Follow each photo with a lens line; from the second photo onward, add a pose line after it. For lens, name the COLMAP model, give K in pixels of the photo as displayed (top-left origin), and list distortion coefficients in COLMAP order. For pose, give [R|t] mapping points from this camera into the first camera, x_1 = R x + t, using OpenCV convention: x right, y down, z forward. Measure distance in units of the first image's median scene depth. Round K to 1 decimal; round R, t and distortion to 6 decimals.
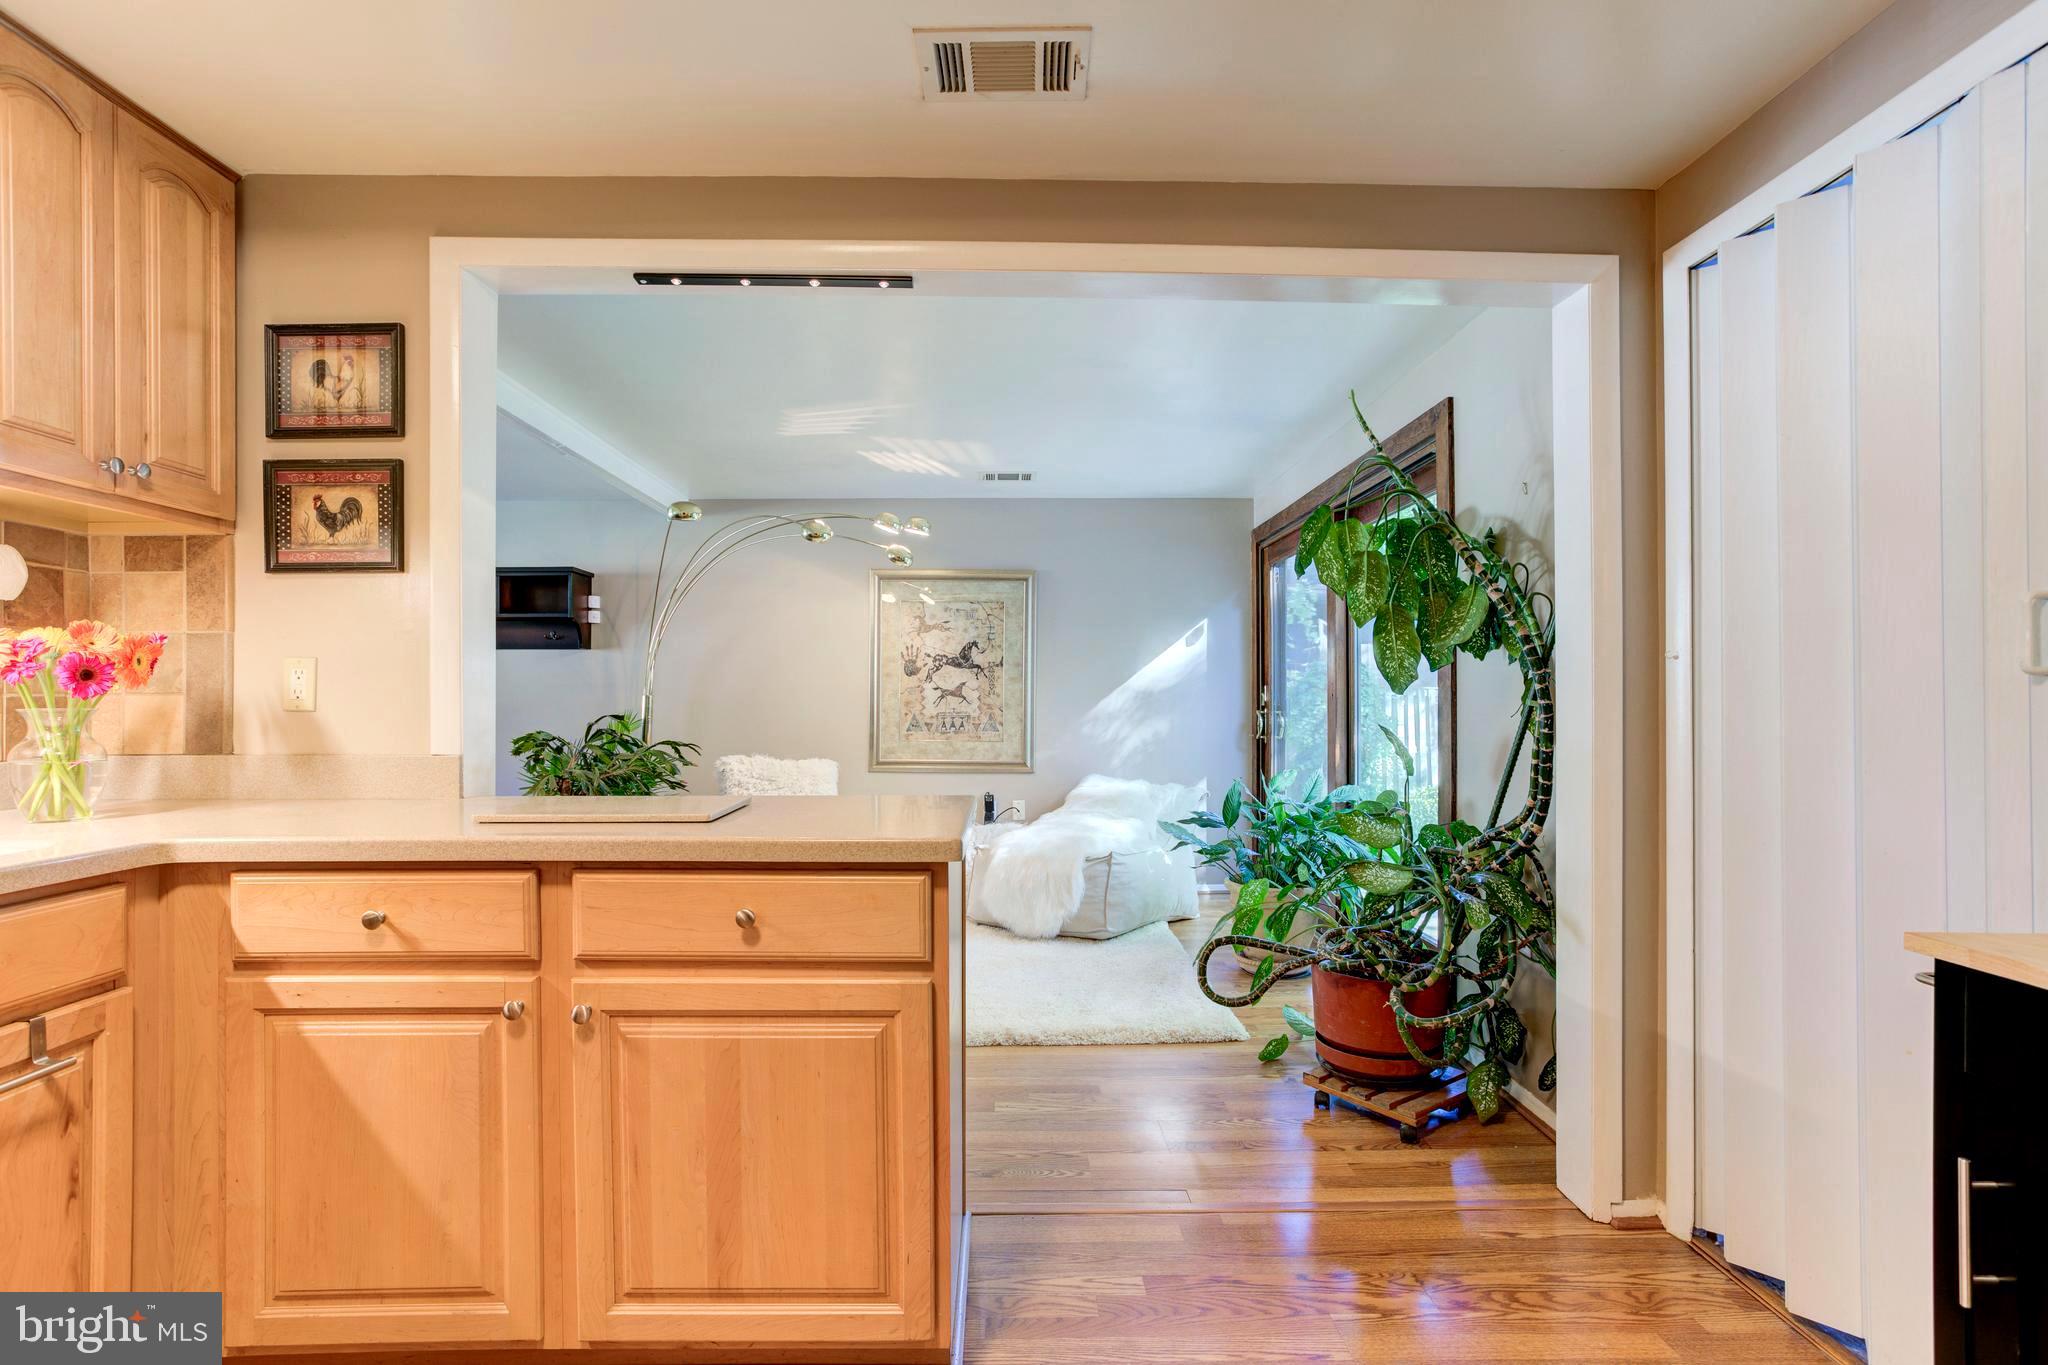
lens RADIAL K [[1010.4, 0, 1027.8], [0, 1010.4, 695.5], [0, 0, 1]] dist [-0.051460, 0.031669]
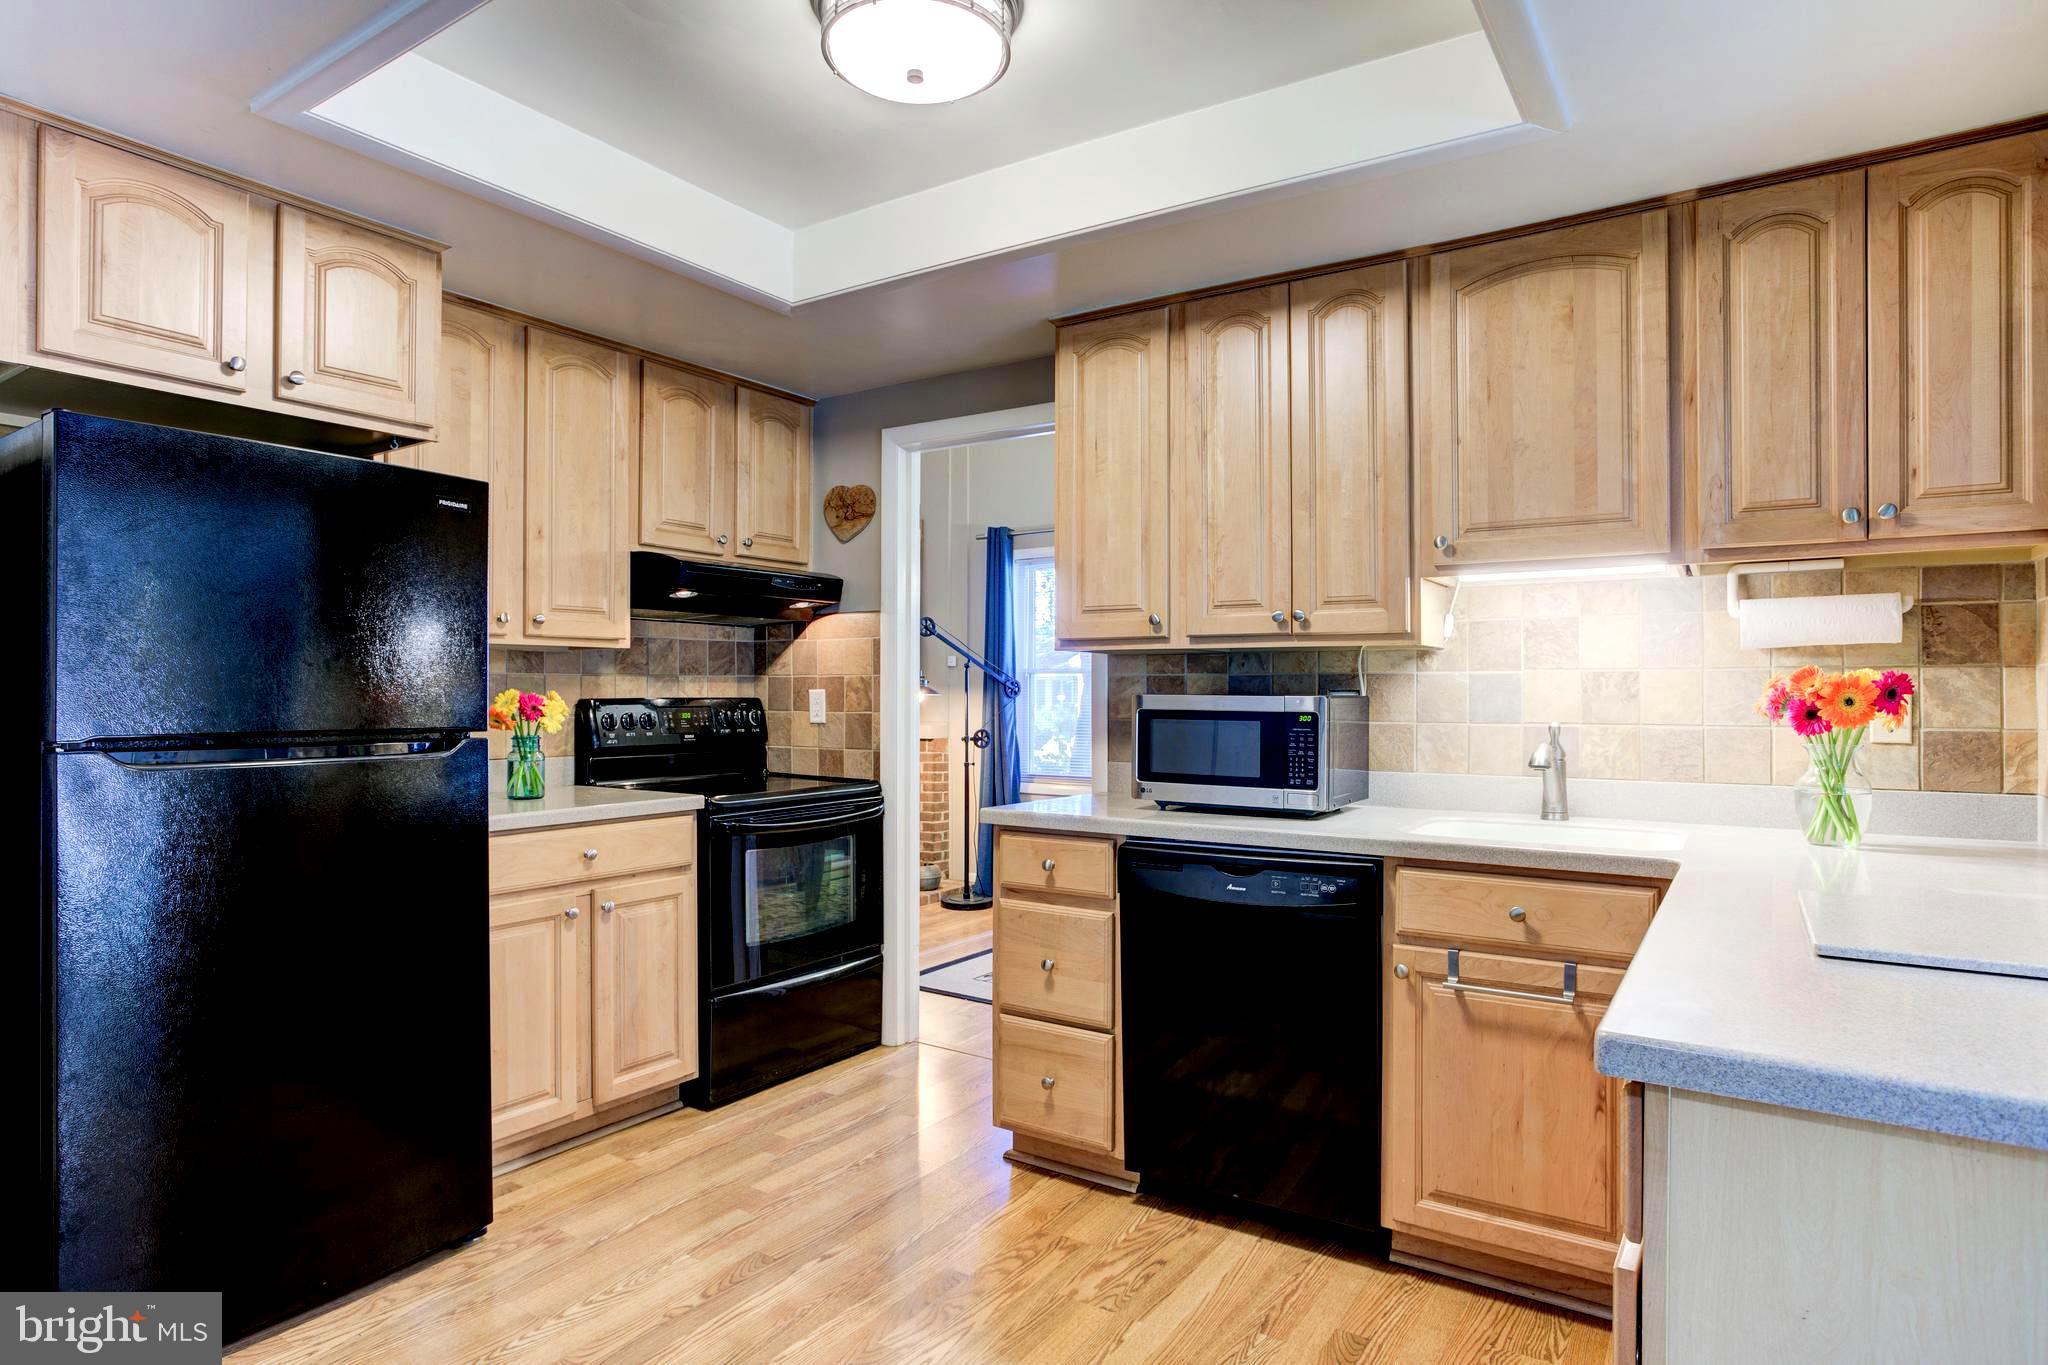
lens RADIAL K [[1125.8, 0, 1024.1], [0, 1125.8, 687.5], [0, 0, 1]] dist [-0.051257, 0.032366]
pose [[-0.584340, -0.002652, -0.811505, 0.297080], [0.001473, 0.999990, -0.004329, -0.024532], [0.811508, -0.003725, -0.584330, 0.526195]]
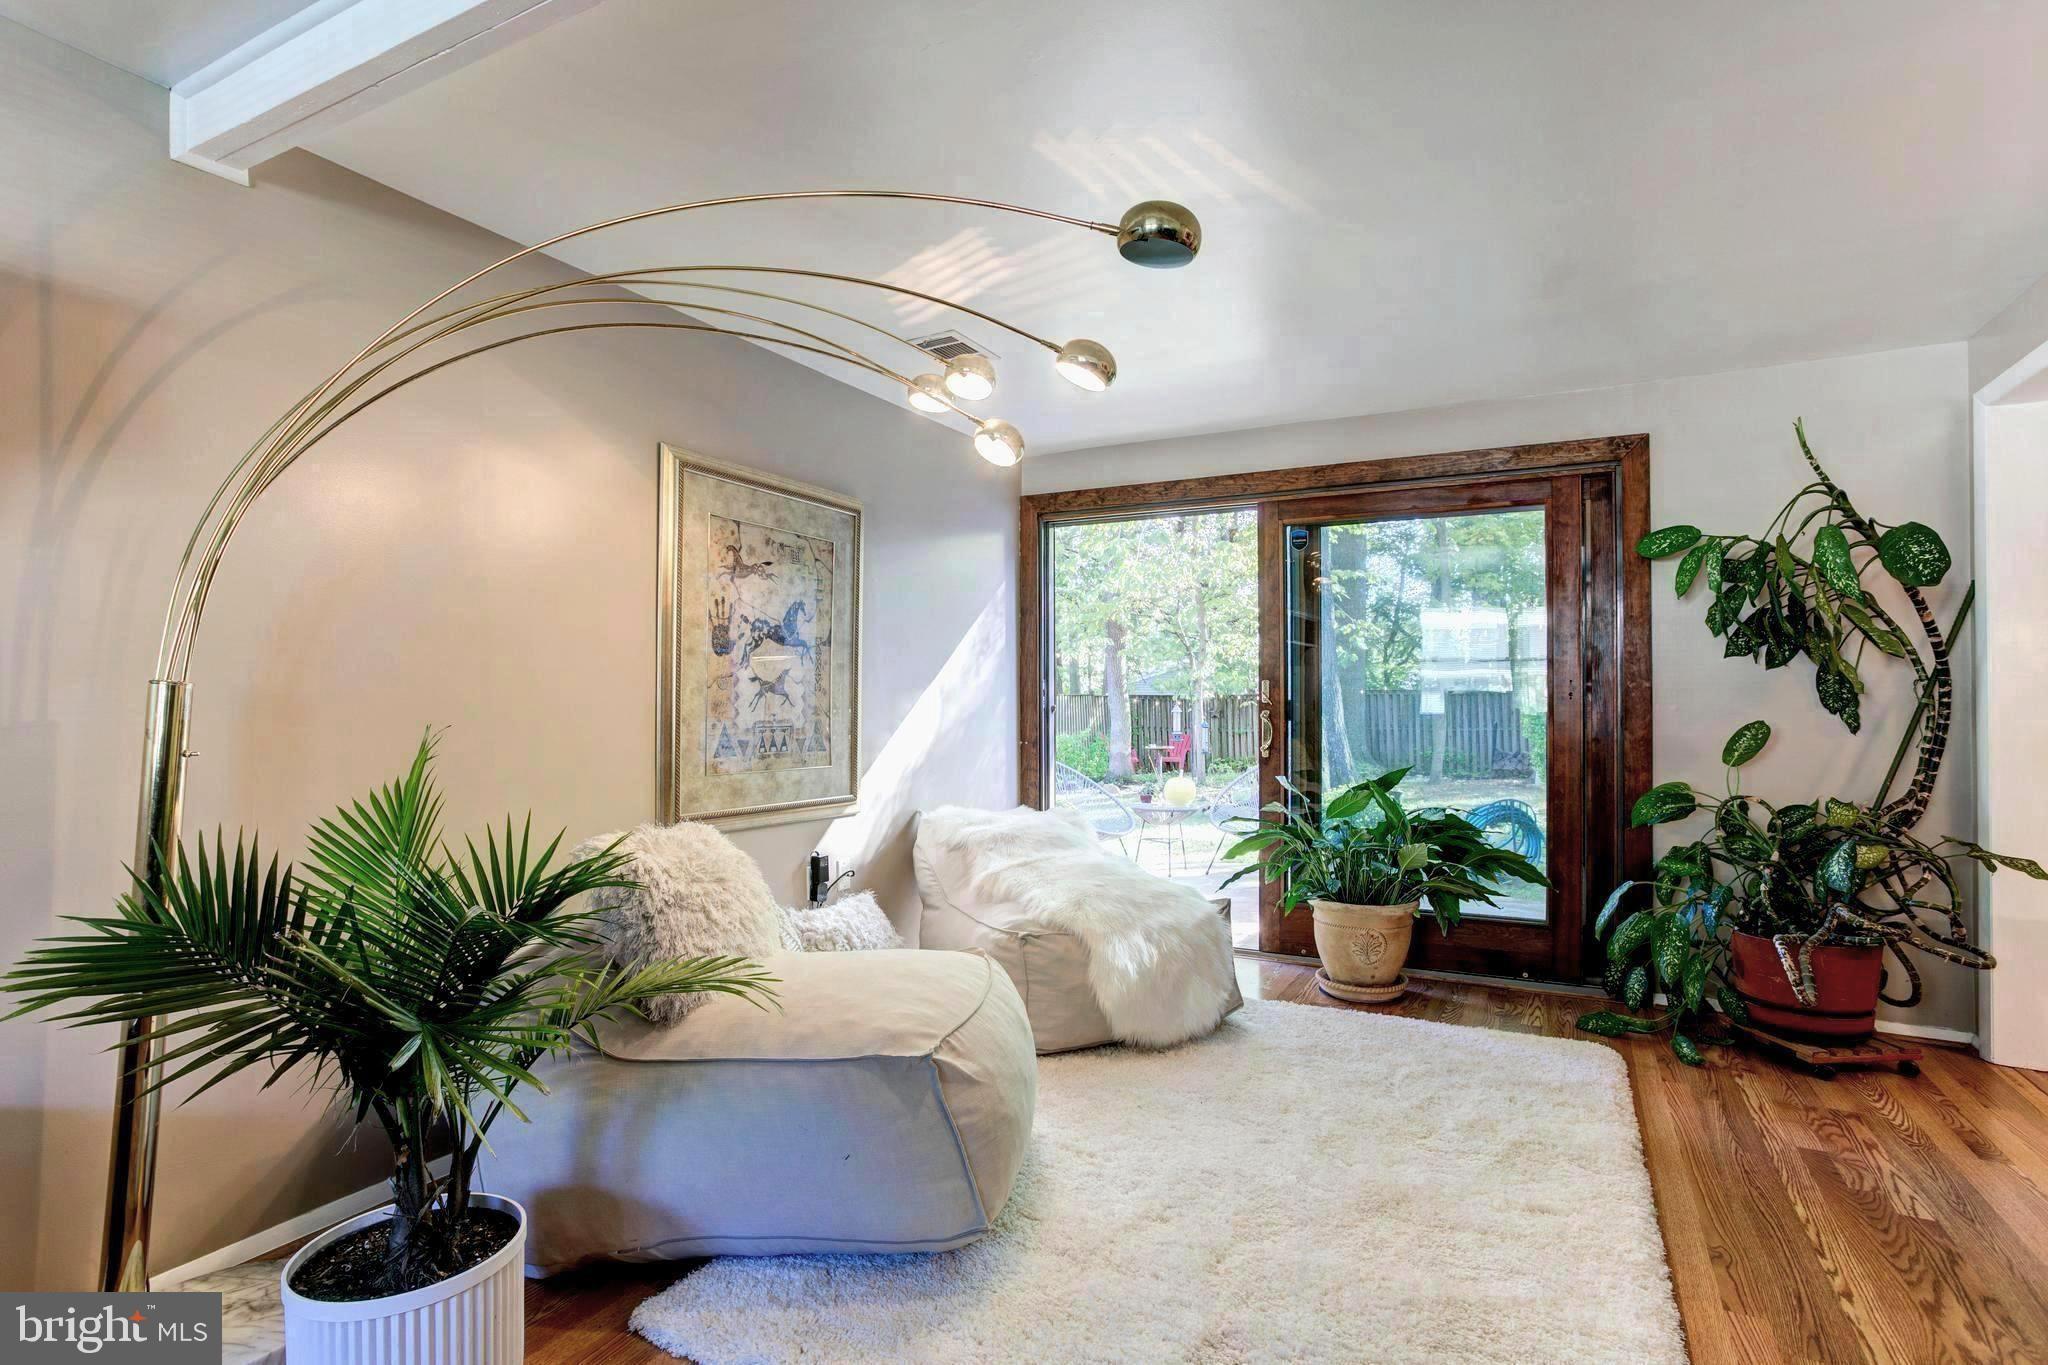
lens RADIAL K [[1015.7, 0, 1046.9], [0, 1015.7, 683.1], [0, 0, 1]] dist [-0.056060, 0.042024]
pose [[0.497221, 0.016640, 0.867465, -0.845574], [-0.008457, 0.999862, -0.014333, 0.003459], [-0.867583, -0.000210, 0.497292, 0.982453]]
